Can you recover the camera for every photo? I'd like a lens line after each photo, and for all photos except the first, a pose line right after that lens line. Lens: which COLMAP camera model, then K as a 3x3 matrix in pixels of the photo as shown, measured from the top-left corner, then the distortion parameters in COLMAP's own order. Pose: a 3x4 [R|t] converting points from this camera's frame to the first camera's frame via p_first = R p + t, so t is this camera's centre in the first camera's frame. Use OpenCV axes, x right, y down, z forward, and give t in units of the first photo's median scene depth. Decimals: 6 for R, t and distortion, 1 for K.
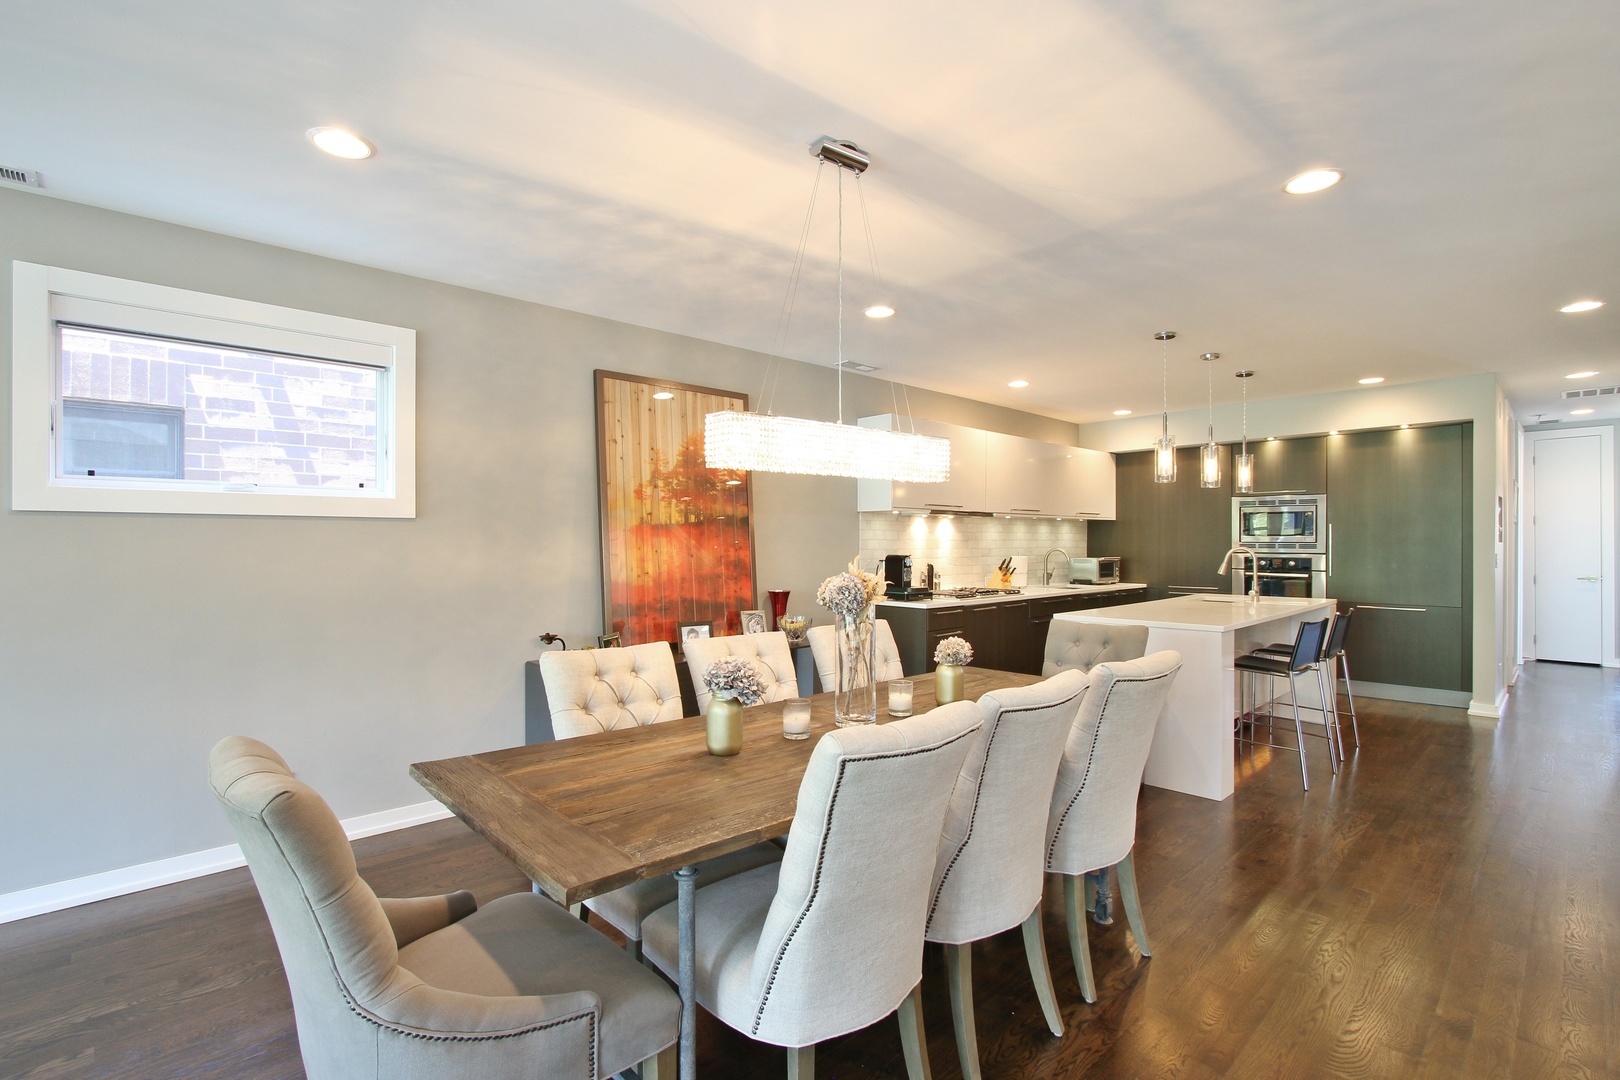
lens RADIAL K [[747.8, 0, 793.5], [0, 747.8, 550.7], [0, 0, 1]] dist [-0.007769, -0.000154]
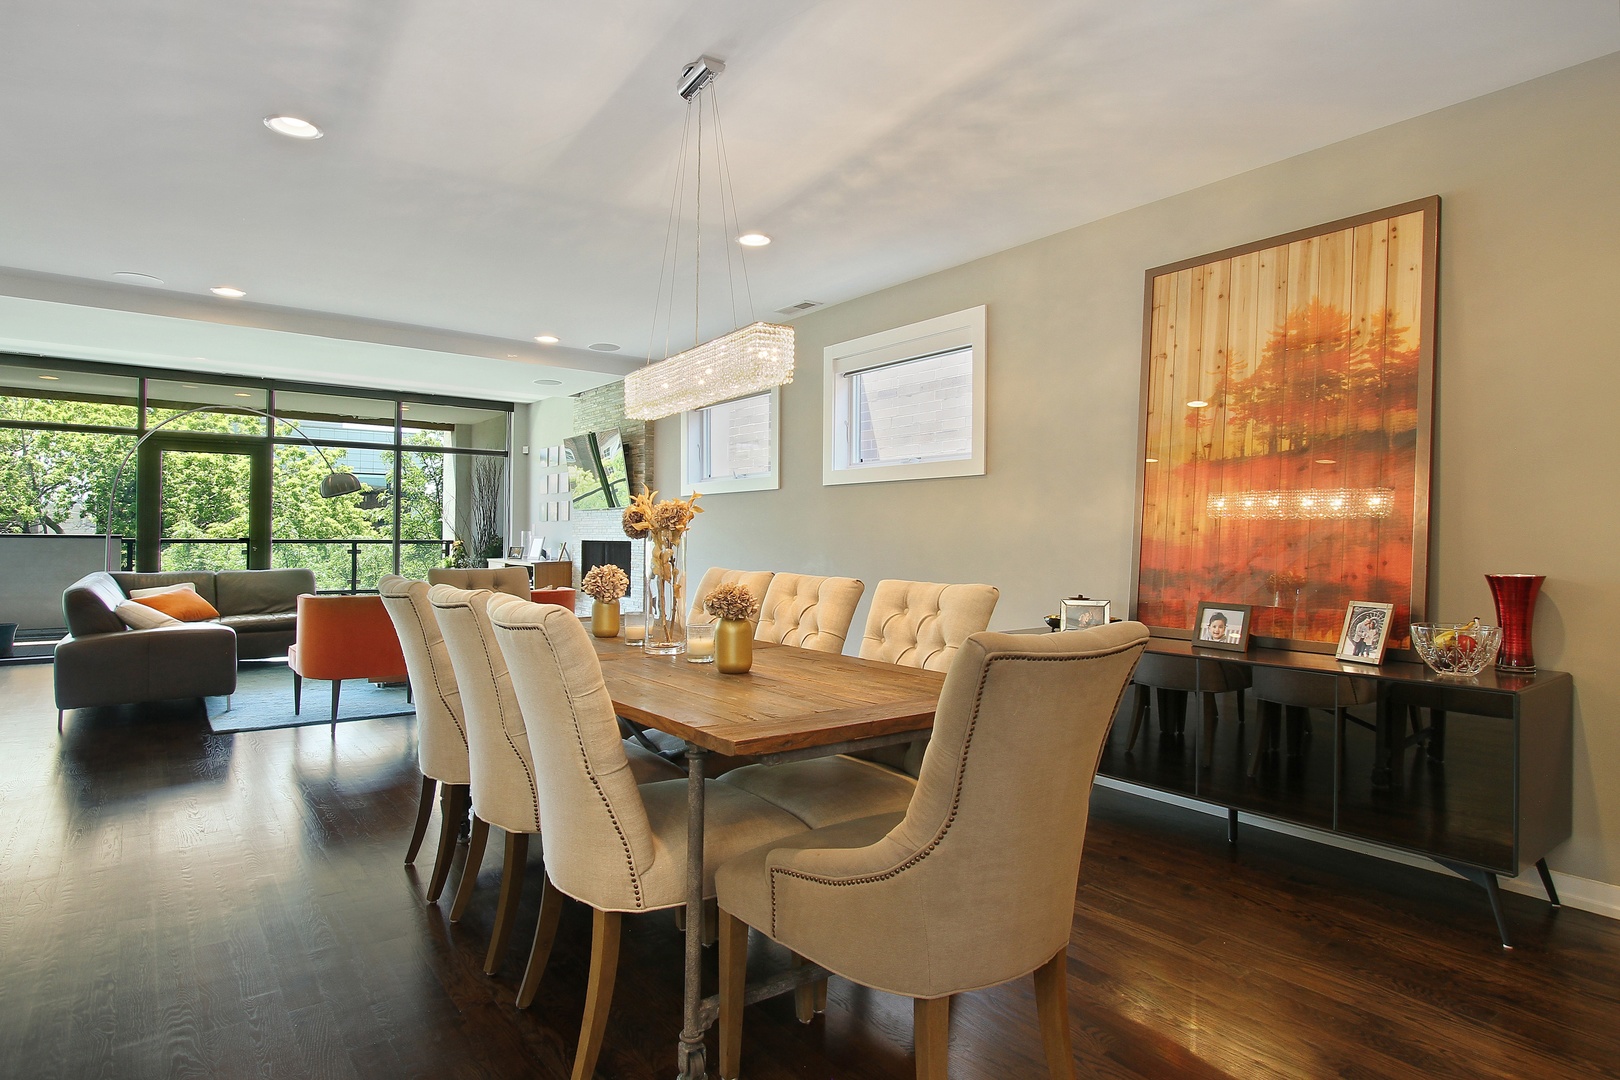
lens RADIAL K [[873.3, 0, 793.5], [0, 873.3, 535.2], [0, 0, 1]] dist [-0.023017, 0.004621]
pose [[-0.099113, 0.001655, -0.995075, 0.451559], [-0.011829, 0.999926, 0.002842, 0.025495], [0.995006, 0.012052, -0.099086, 0.474110]]
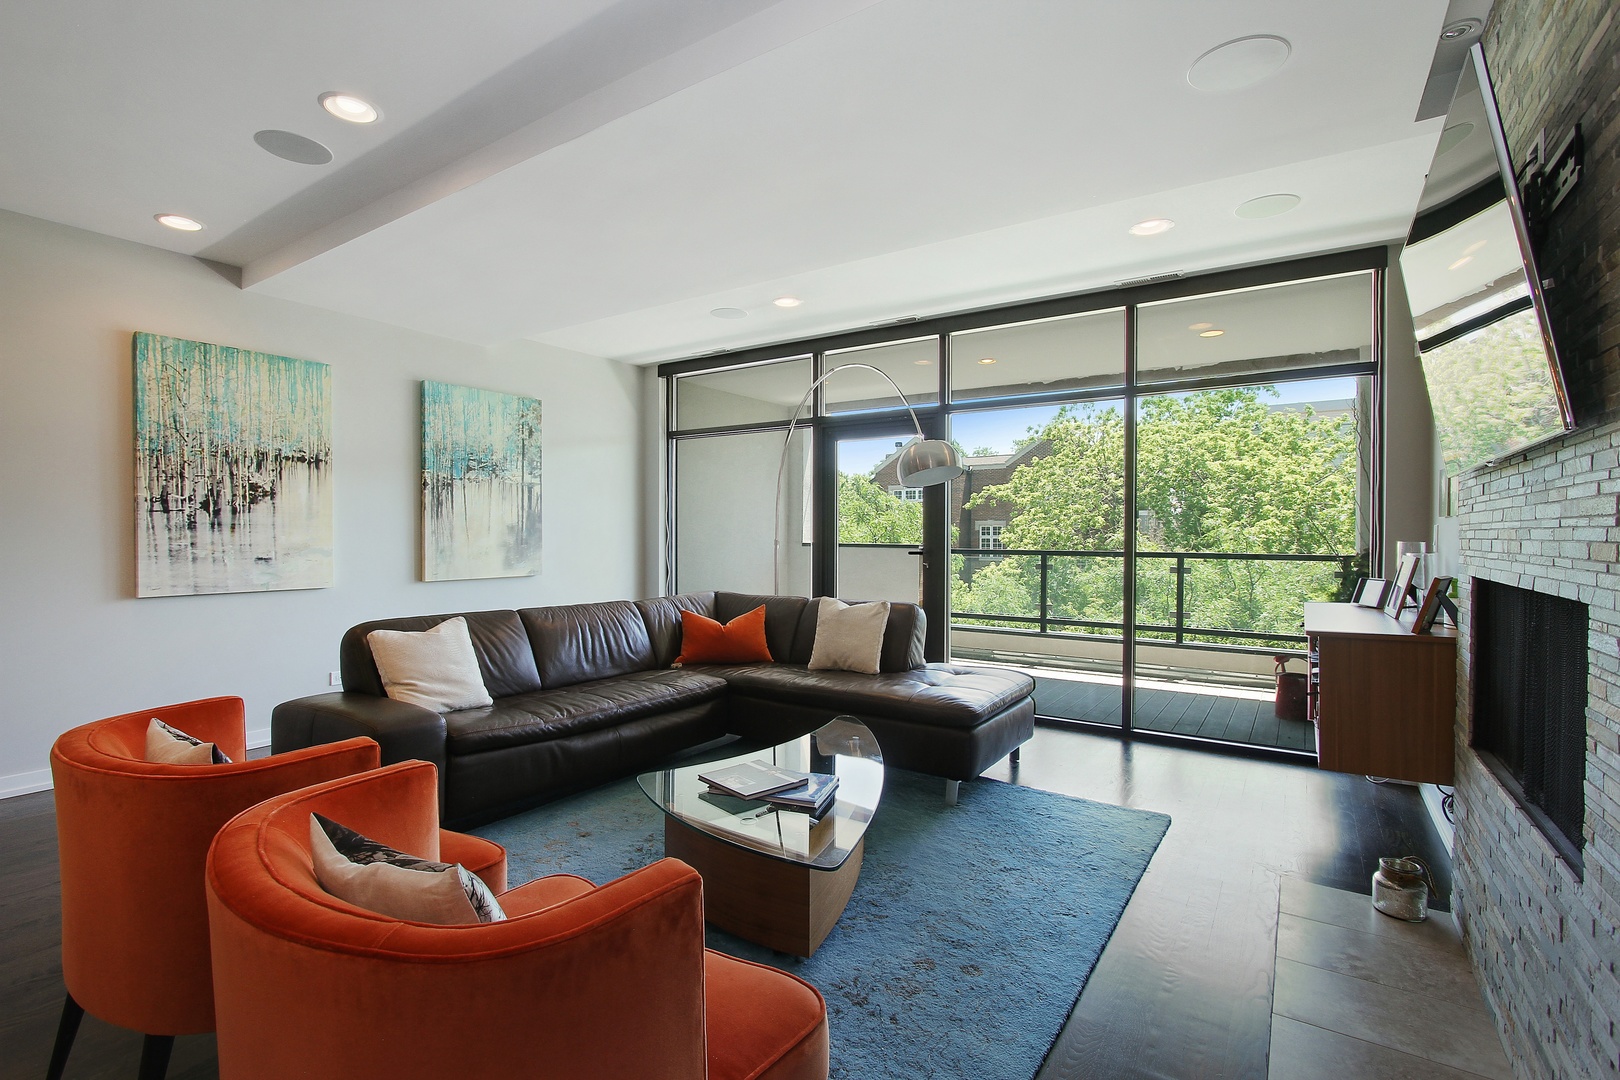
lens RADIAL K [[747.8, 0, 810.1], [0, 747.8, 546.1], [0, 0, 1]] dist [-0.007769, -0.000154]
pose [[-0.971748, 0.002623, -0.236007, -0.478713], [-0.002768, 0.999743, 0.022507, 0.020732], [0.236005, 0.022524, -0.971491, 0.275575]]
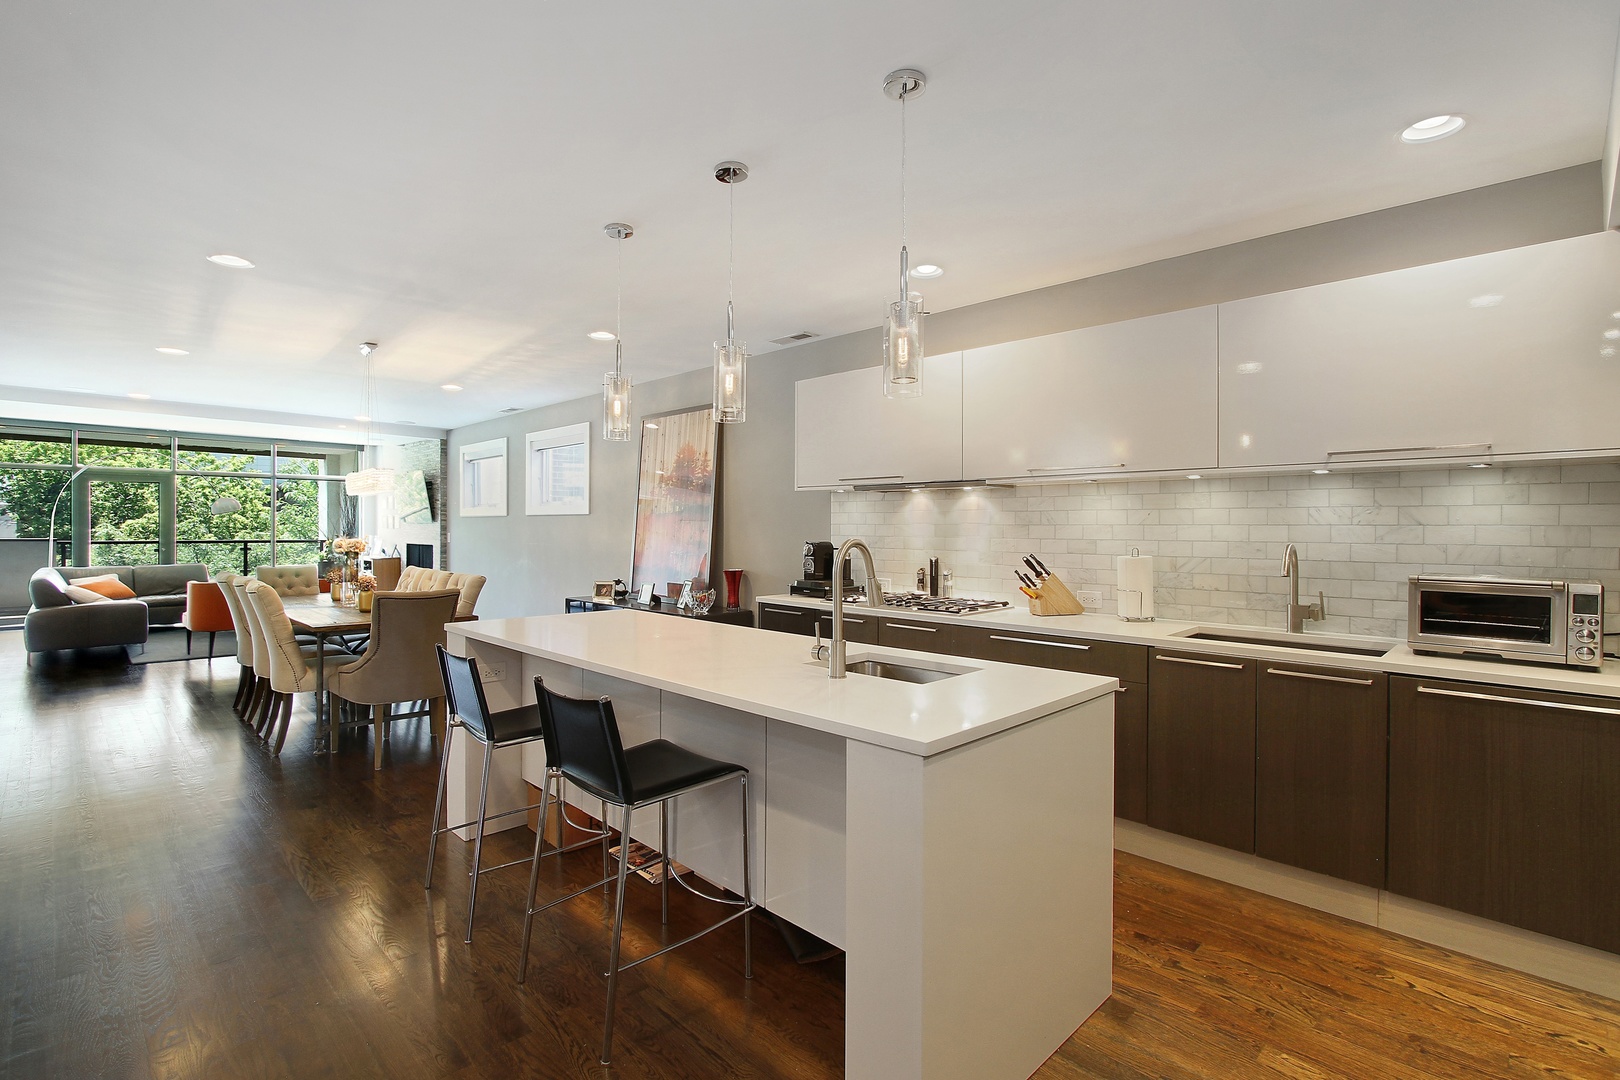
lens RADIAL K [[747.8, 0, 778.5], [0, 747.8, 537.7], [0, 0, 1]] dist [-0.007769, -0.000154]
pose [[0.028124, 0.017839, -0.999445, 0.874572], [-0.013462, 0.999757, 0.017466, -0.012010], [0.999514, 0.012963, 0.028357, 0.819590]]
